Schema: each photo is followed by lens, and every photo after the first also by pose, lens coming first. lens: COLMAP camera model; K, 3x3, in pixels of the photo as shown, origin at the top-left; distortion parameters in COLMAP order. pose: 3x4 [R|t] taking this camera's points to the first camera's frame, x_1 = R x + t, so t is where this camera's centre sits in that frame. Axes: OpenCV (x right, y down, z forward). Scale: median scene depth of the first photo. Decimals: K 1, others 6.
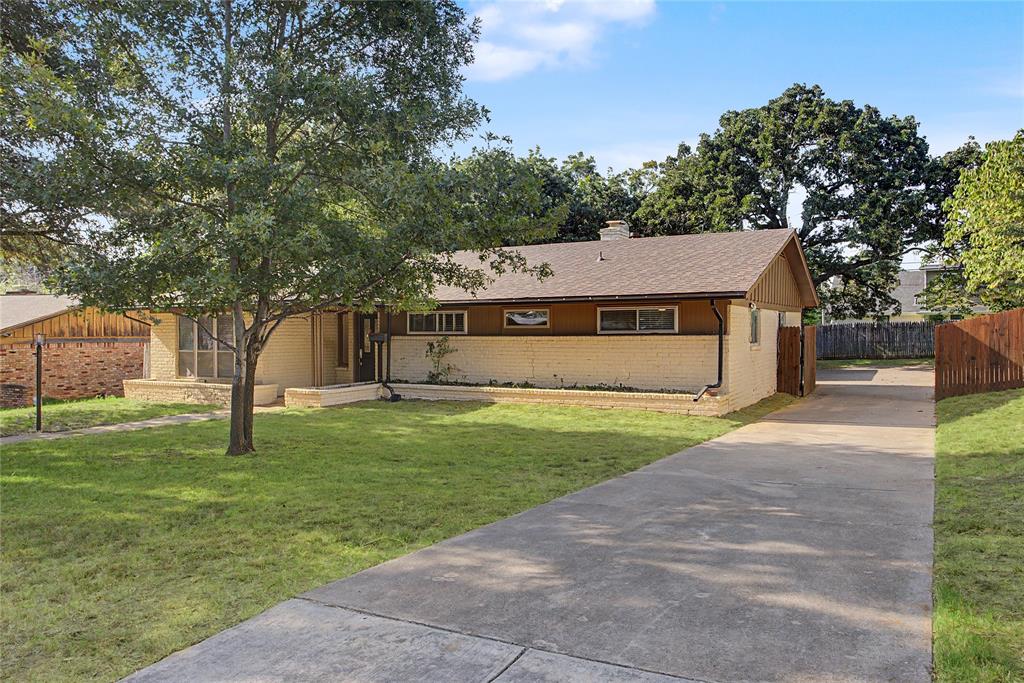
lens RADIAL K [[761.5, 0, 512.0], [0, 761.5, 341.5], [0, 0, 1]] dist [0.007050, 0.001384]
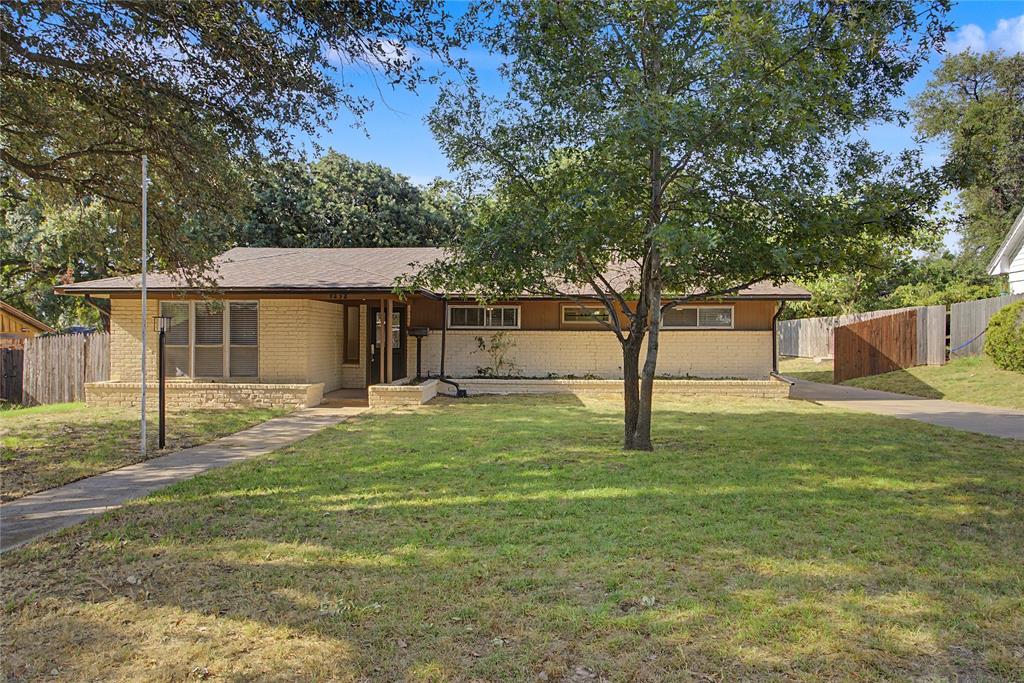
lens RADIAL K [[707.6, 0, 512.0], [0, 707.6, 341.5], [0, 0, 1]] dist [-0.004235, -0.000618]
pose [[0.891384, -0.001433, 0.453246, -0.501668], [-0.001022, 0.999986, 0.005172, 0.002384], [-0.453247, -0.005074, 0.891371, 0.158135]]
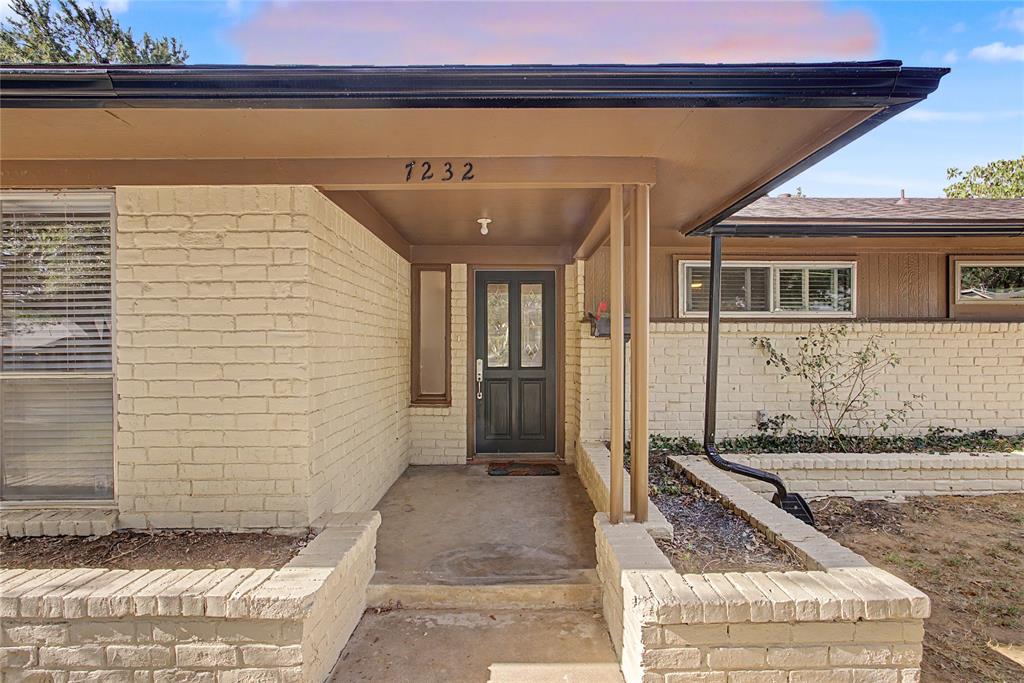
lens RADIAL K [[509.7, 0, 512.0], [0, 509.7, 341.5], [0, 0, 1]] dist [-0.000756, -0.000108]
pose [[0.867772, -0.000718, 0.496962, -0.361987], [0.007646, 0.999900, -0.011905, 0.004885], [-0.496904, 0.014131, 0.867691, 0.853515]]
